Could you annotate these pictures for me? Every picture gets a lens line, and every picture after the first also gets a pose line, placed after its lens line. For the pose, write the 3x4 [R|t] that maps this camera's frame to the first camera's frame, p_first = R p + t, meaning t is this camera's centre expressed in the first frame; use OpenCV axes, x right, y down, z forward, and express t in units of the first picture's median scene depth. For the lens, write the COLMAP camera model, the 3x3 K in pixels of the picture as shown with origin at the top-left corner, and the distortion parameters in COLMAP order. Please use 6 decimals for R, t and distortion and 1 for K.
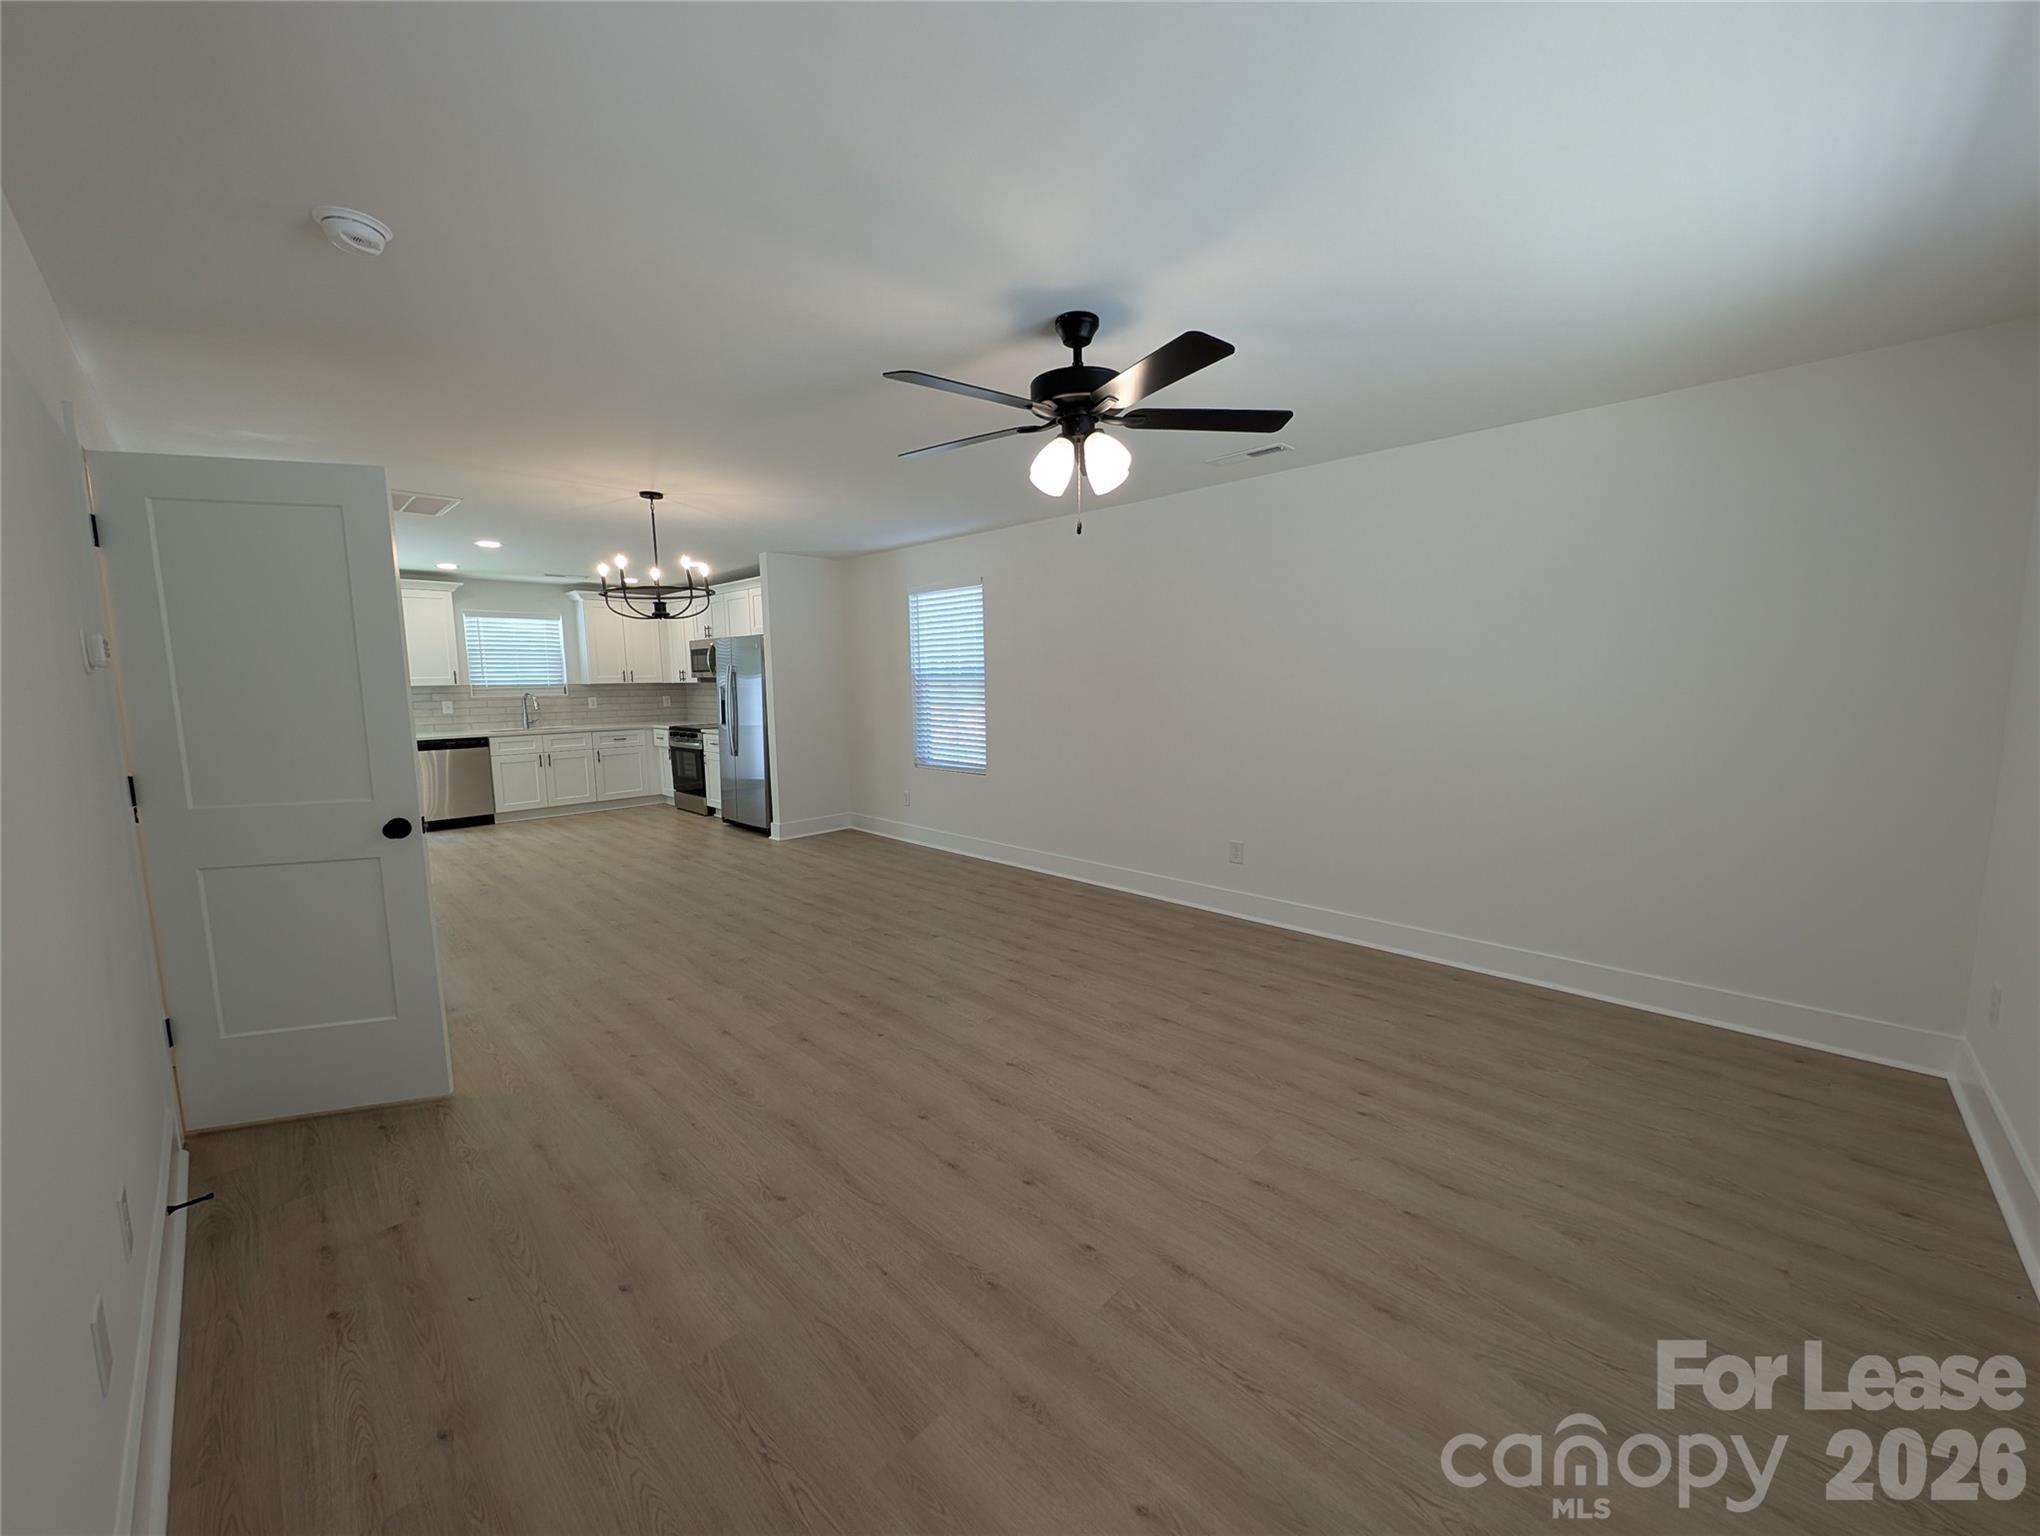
lens RADIAL K [[766.5, 0, 1020.6], [0, 766.5, 766.6], [0, 0, 1]] dist [0.014467, -0.005588]
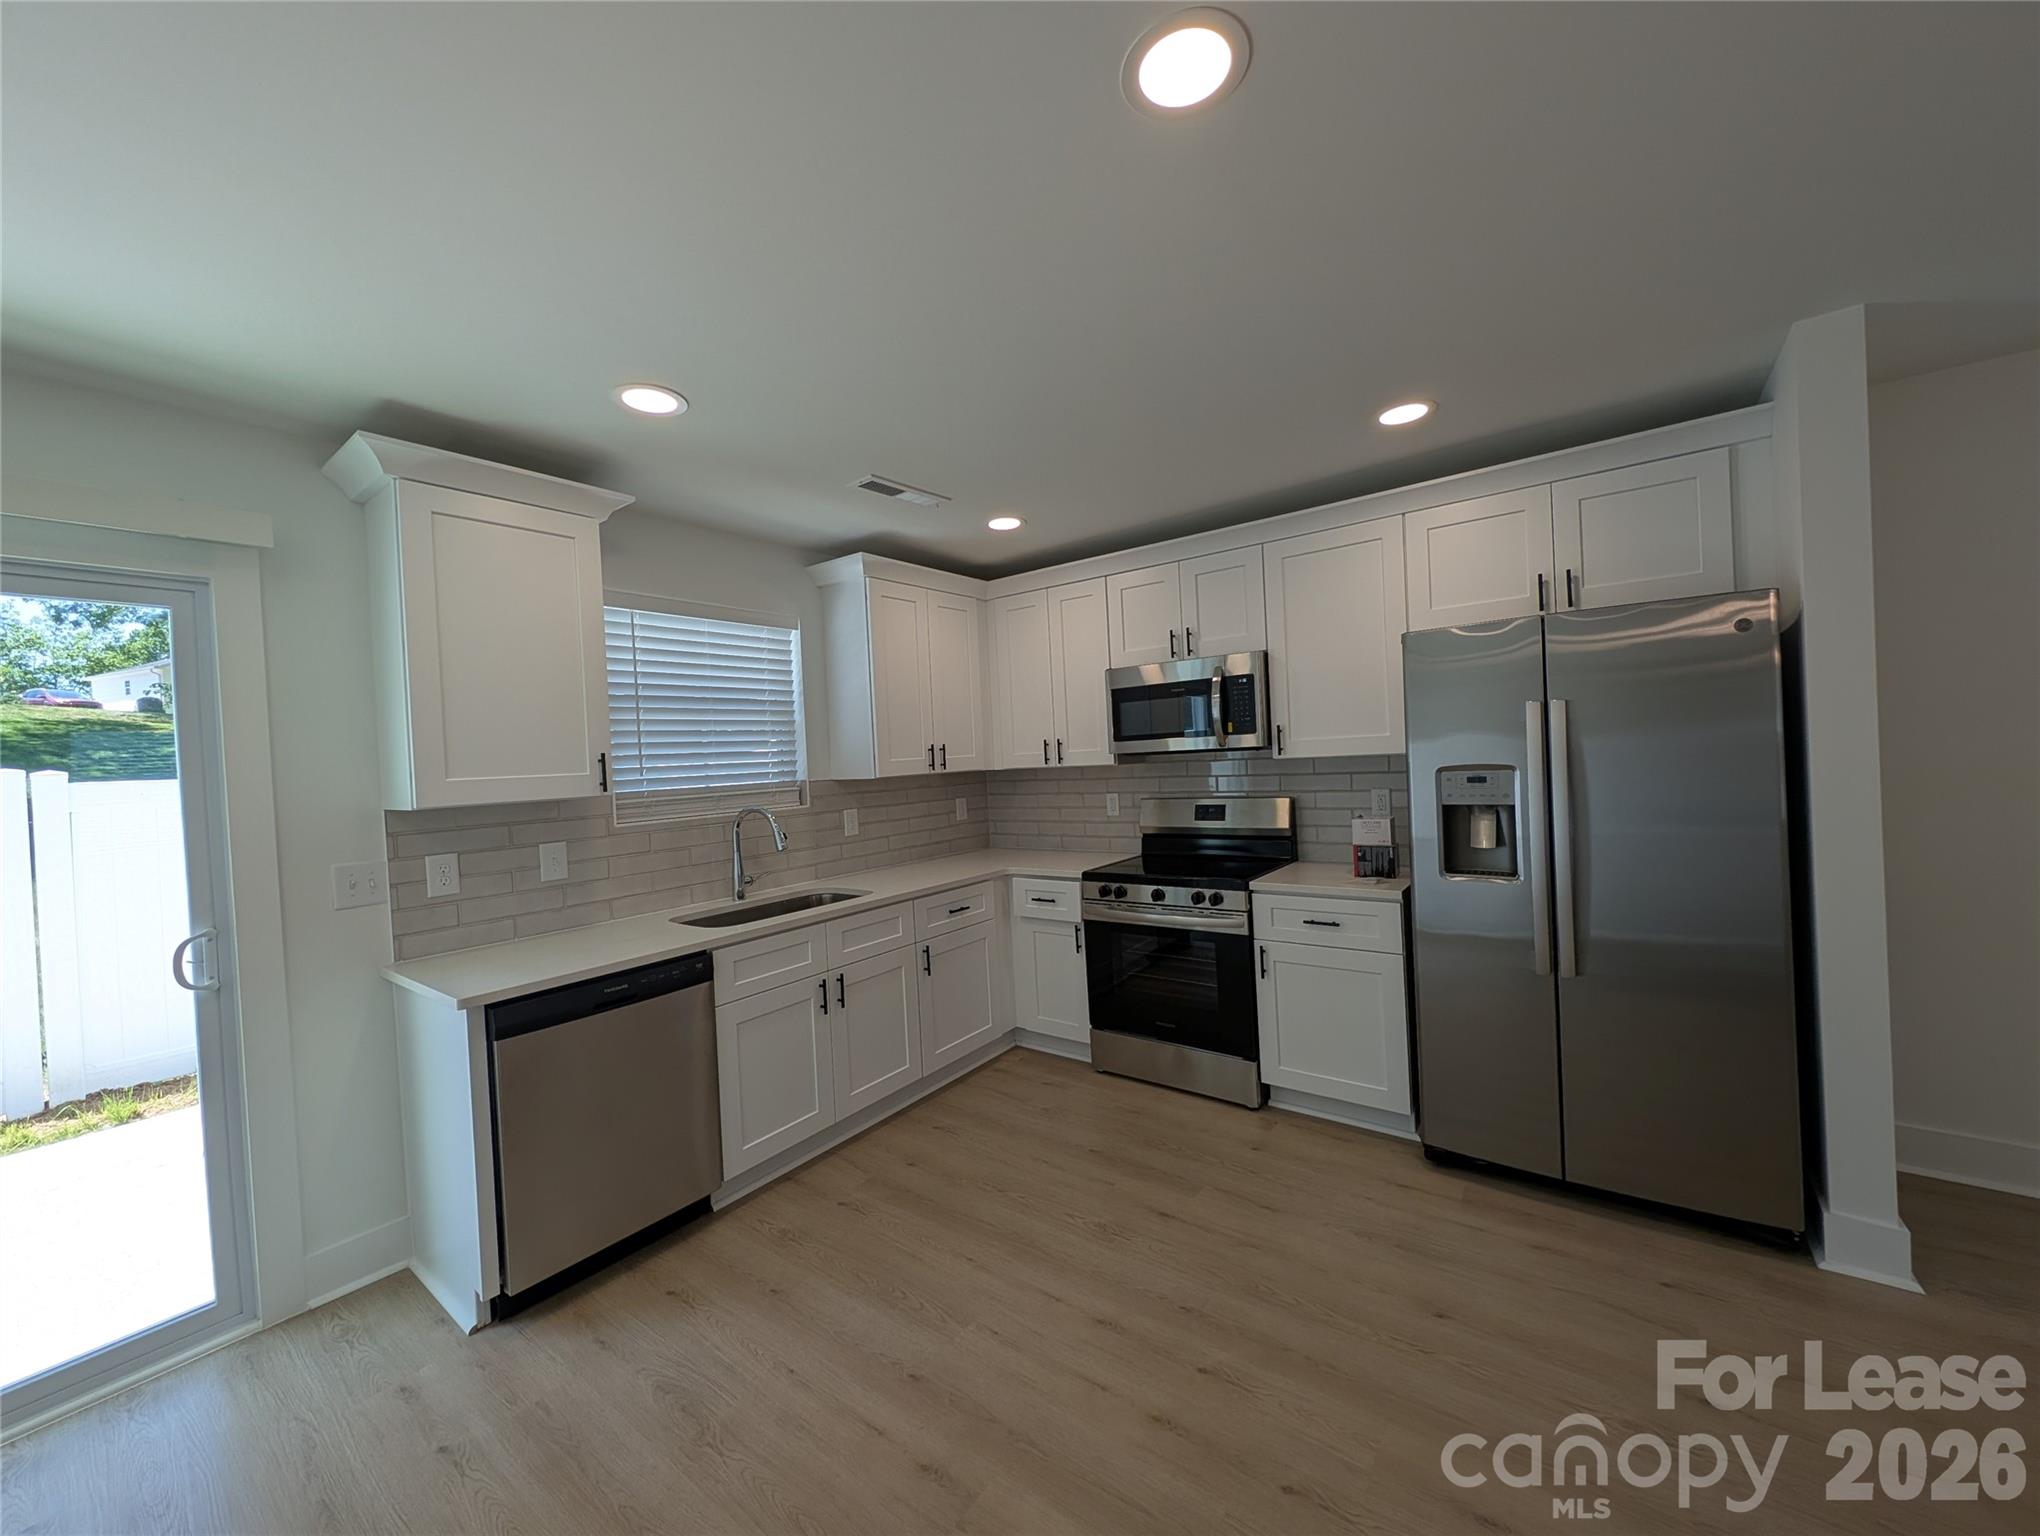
lens RADIAL K [[766.5, 0, 1020.6], [0, 766.5, 766.6], [0, 0, 1]] dist [0.014467, -0.005588]
pose [[0.992239, -0.039358, 0.117948, -0.571253], [0.051751, 0.993238, -0.103922, -0.071732], [-0.113060, 0.109220, 0.987567, 0.627466]]
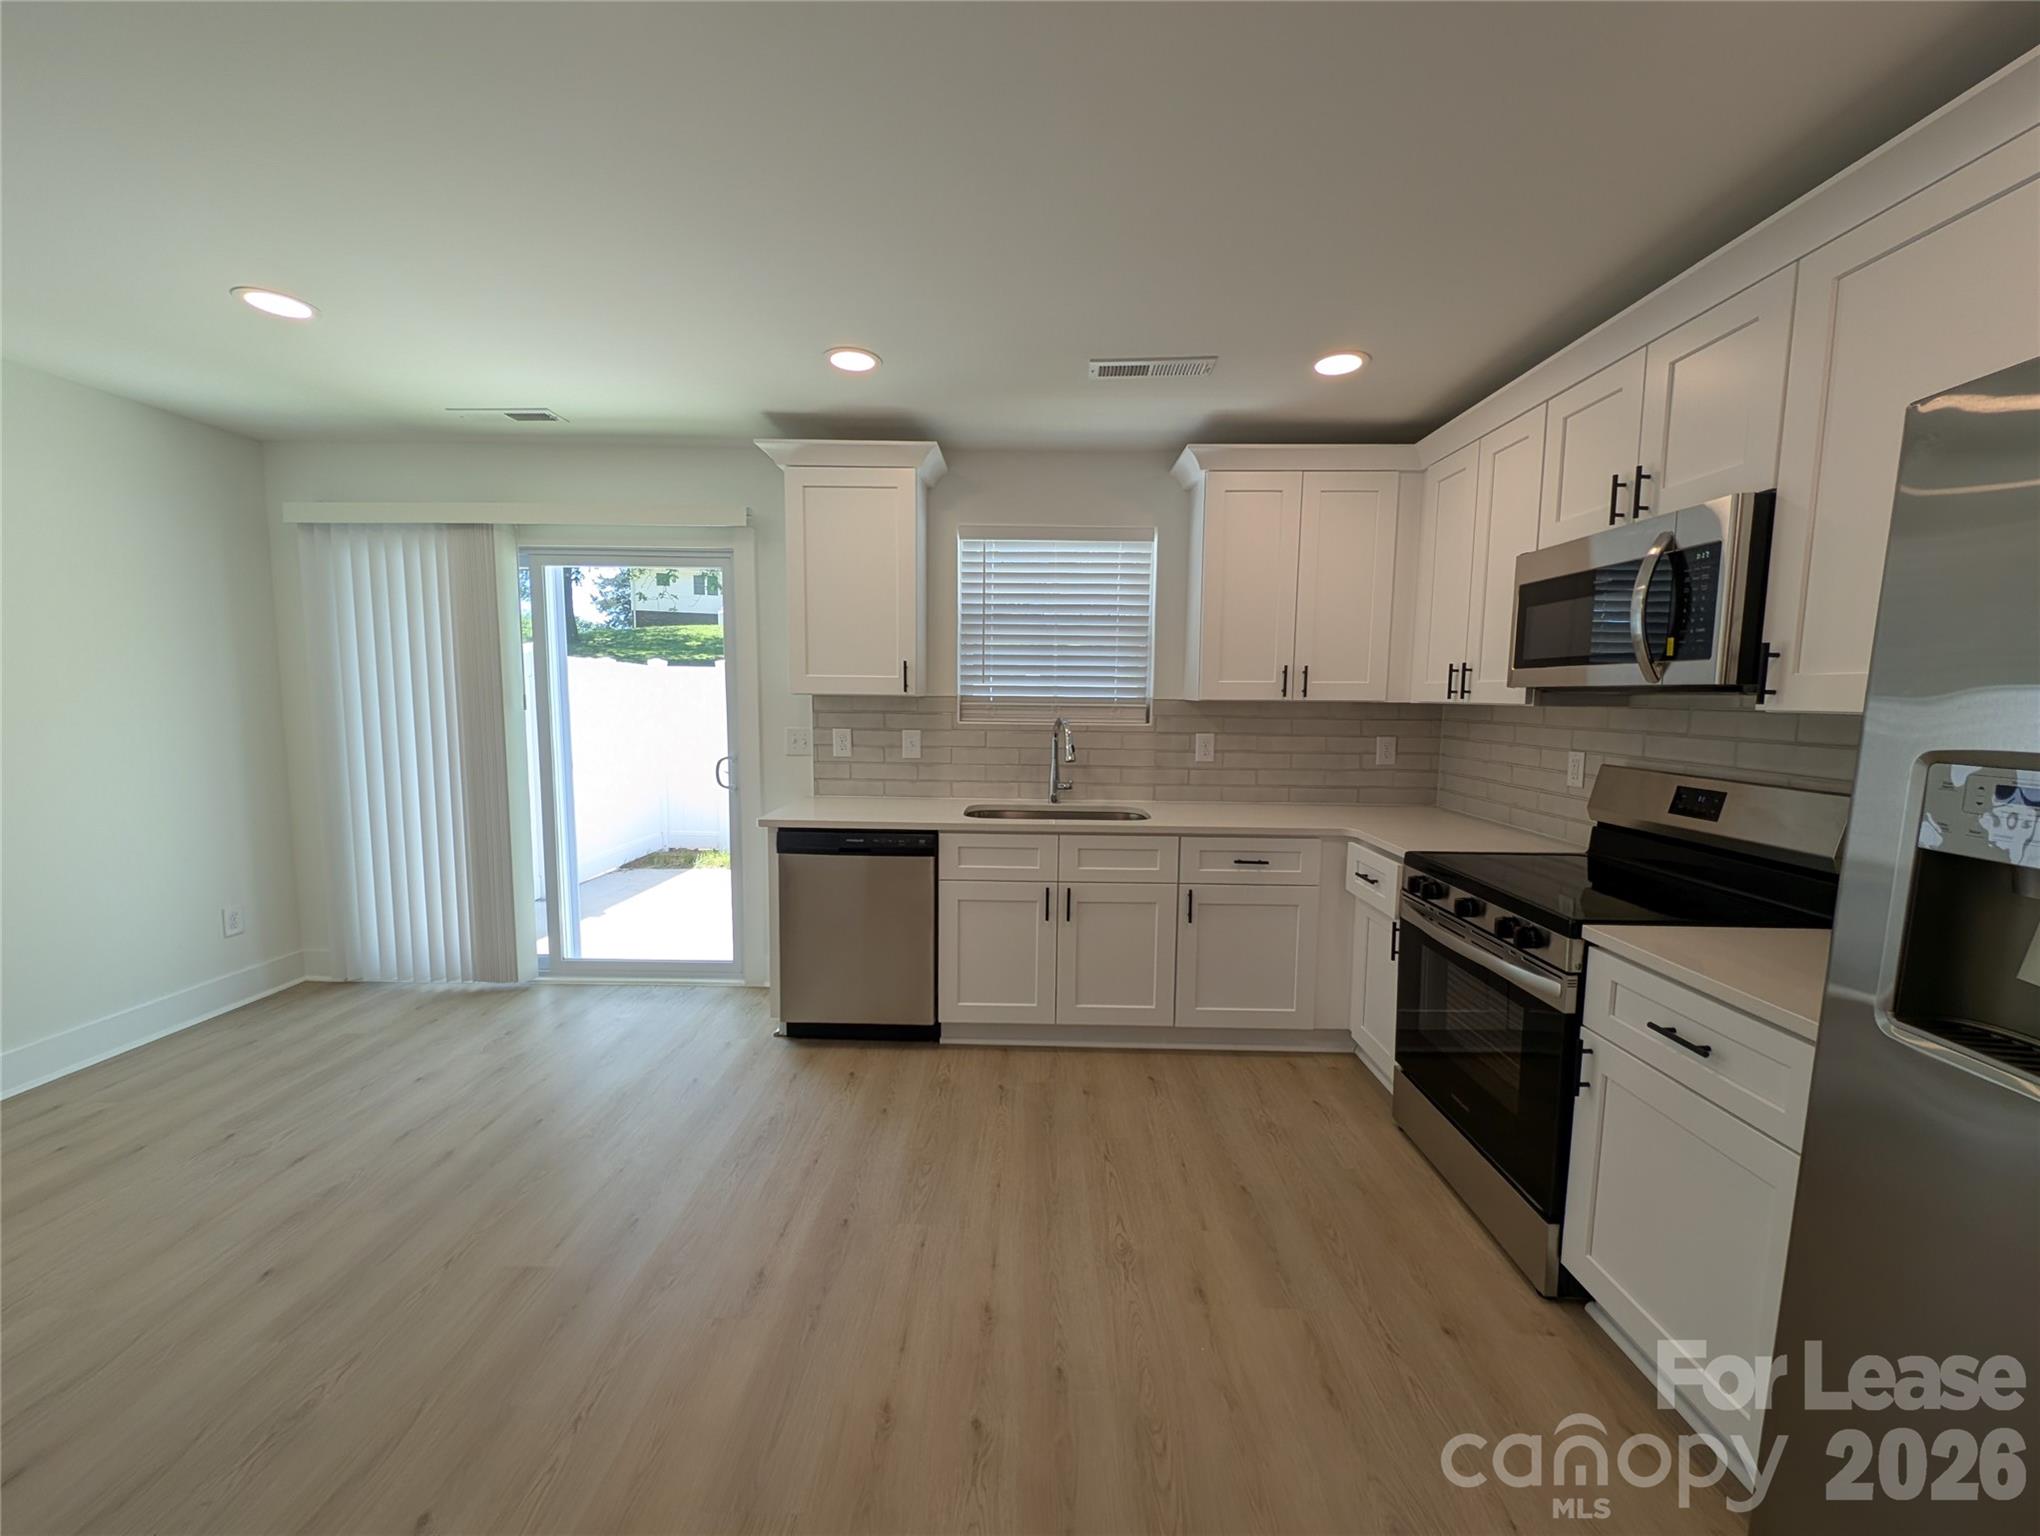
lens RADIAL K [[766.5, 0, 1020.6], [0, 766.5, 766.6], [0, 0, 1]] dist [0.014467, -0.005588]
pose [[0.681807, 0.090654, -0.725893, -0.369599], [-0.106077, 0.994056, 0.024510, -0.080938], [0.723800, 0.060289, 0.687371, 0.733890]]
